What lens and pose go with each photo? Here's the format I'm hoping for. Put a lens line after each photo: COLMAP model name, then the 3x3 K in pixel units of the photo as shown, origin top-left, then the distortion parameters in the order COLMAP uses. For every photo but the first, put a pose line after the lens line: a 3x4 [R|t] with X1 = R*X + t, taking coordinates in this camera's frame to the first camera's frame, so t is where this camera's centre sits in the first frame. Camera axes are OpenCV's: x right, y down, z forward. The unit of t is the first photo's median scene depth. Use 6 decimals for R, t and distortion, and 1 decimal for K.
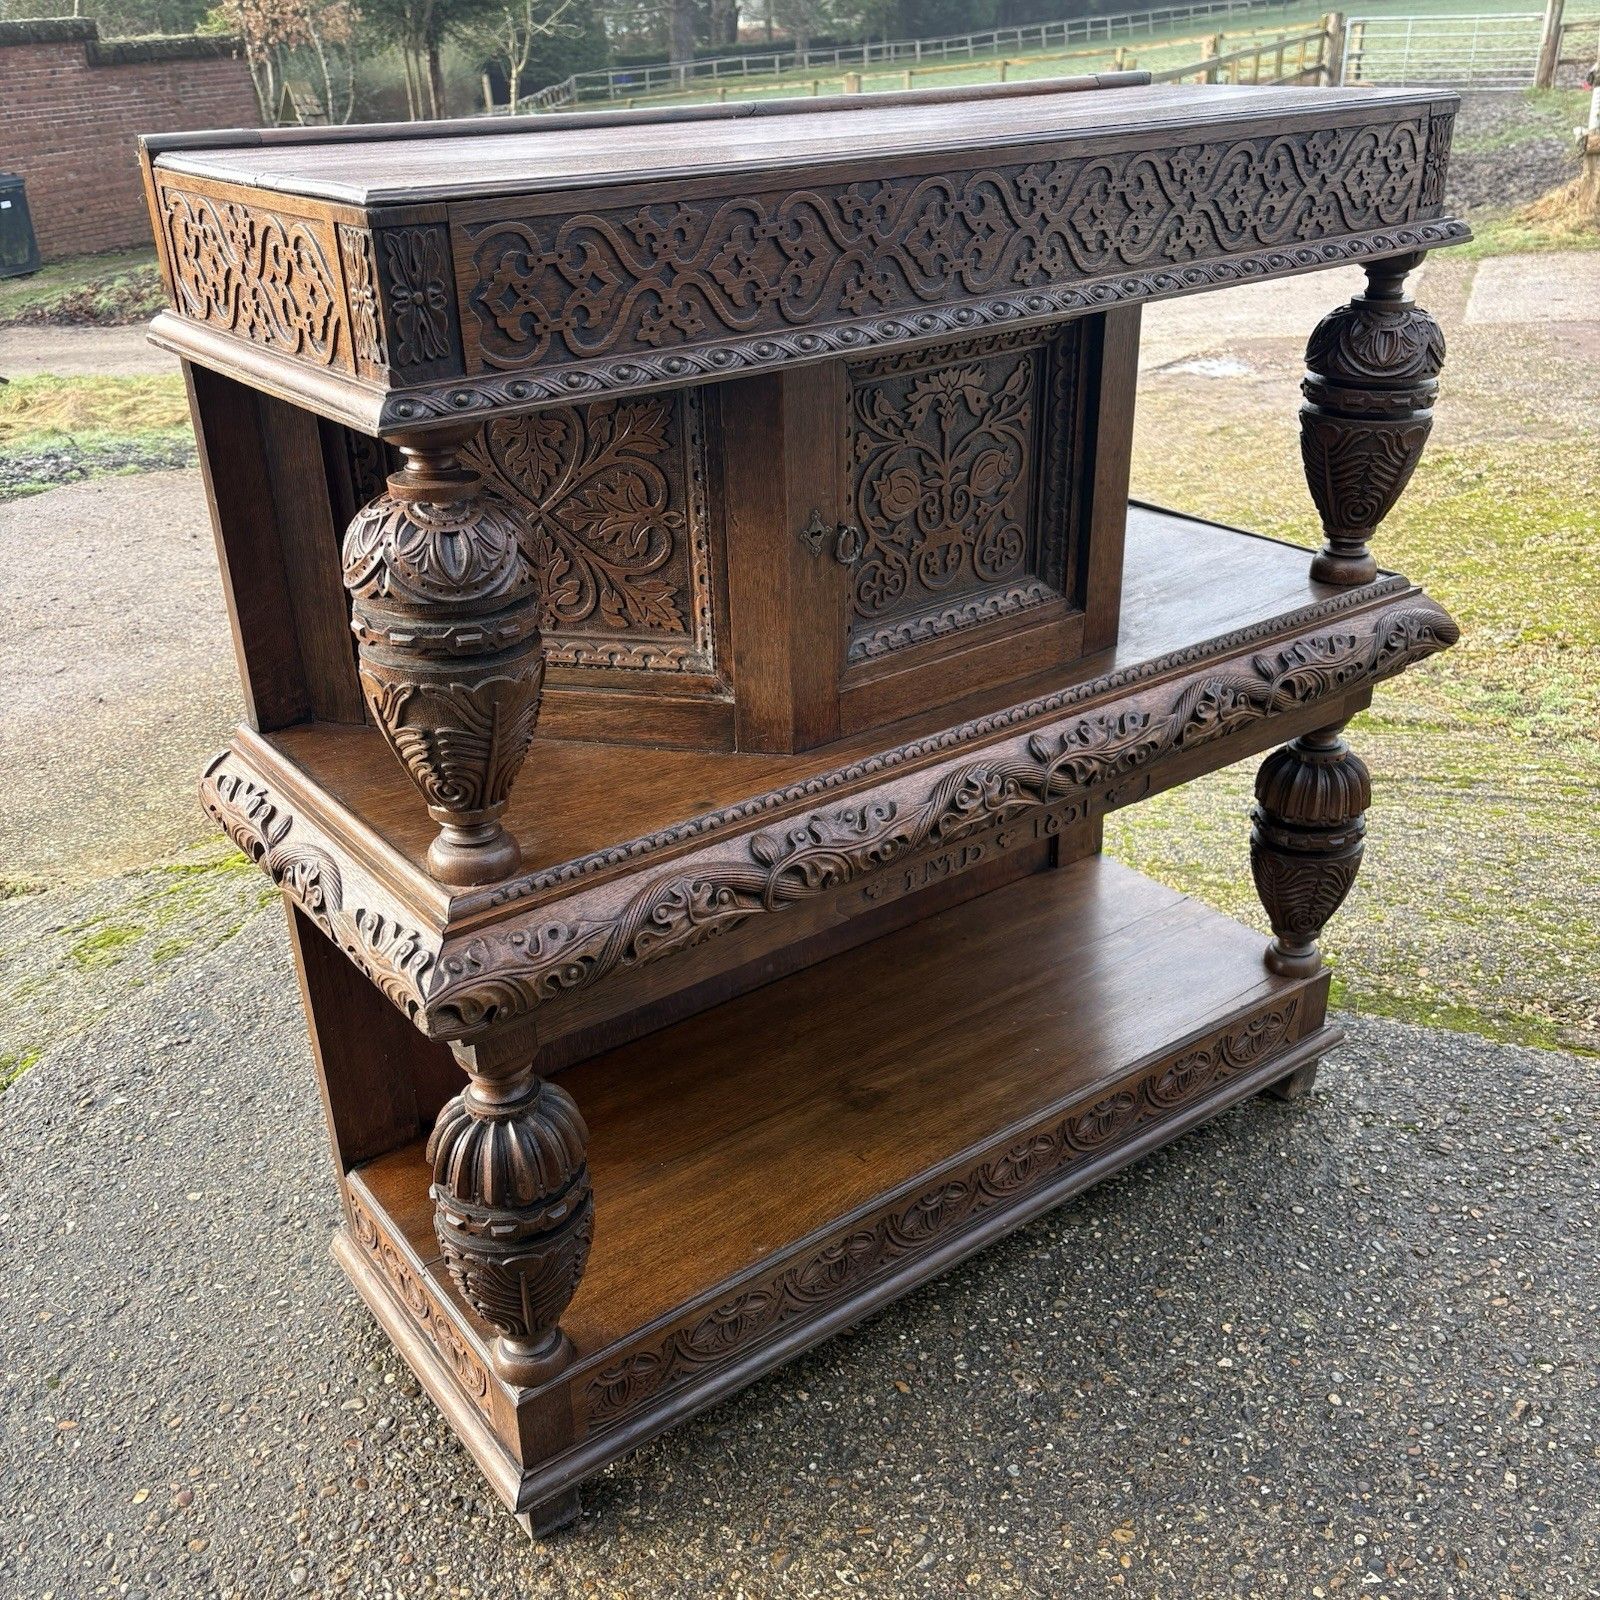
lens RADIAL K [[1648.3, 0, 810.3], [0, 1648.3, 811.4], [0, 0, 1]] dist [0.026357, 0.000000]
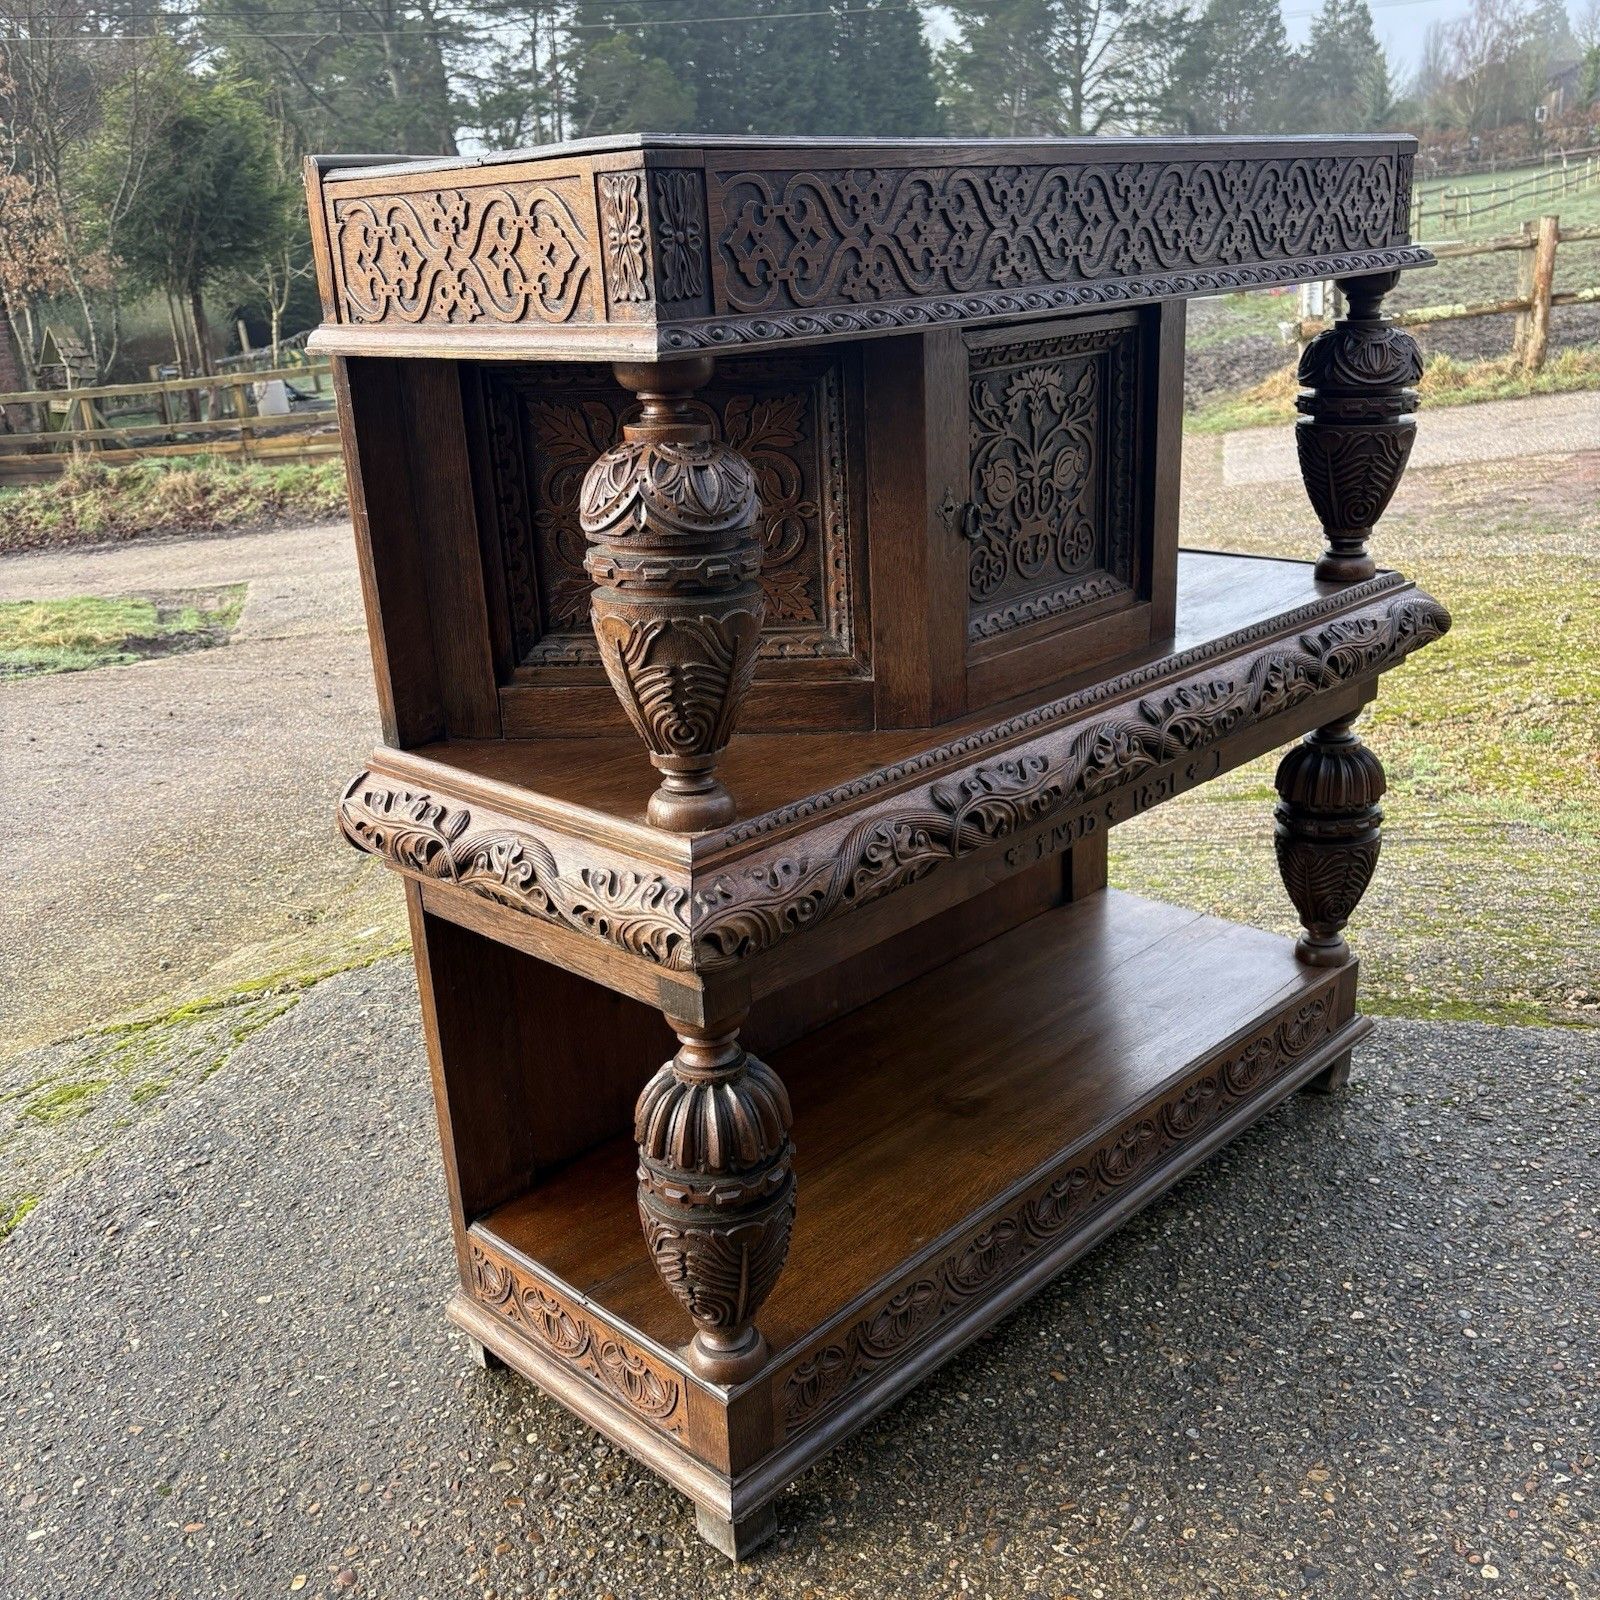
lens RADIAL K [[1648.3, 0, 813.9], [0, 1648.3, 807.2], [0, 0, 1]] dist [0.026357, 0.000000]
pose [[0.987449, -0.077102, 0.137840, -0.216546], [0.094296, 0.987929, -0.122905, 0.127377], [-0.126700, 0.134360, 0.982799, -0.007338]]
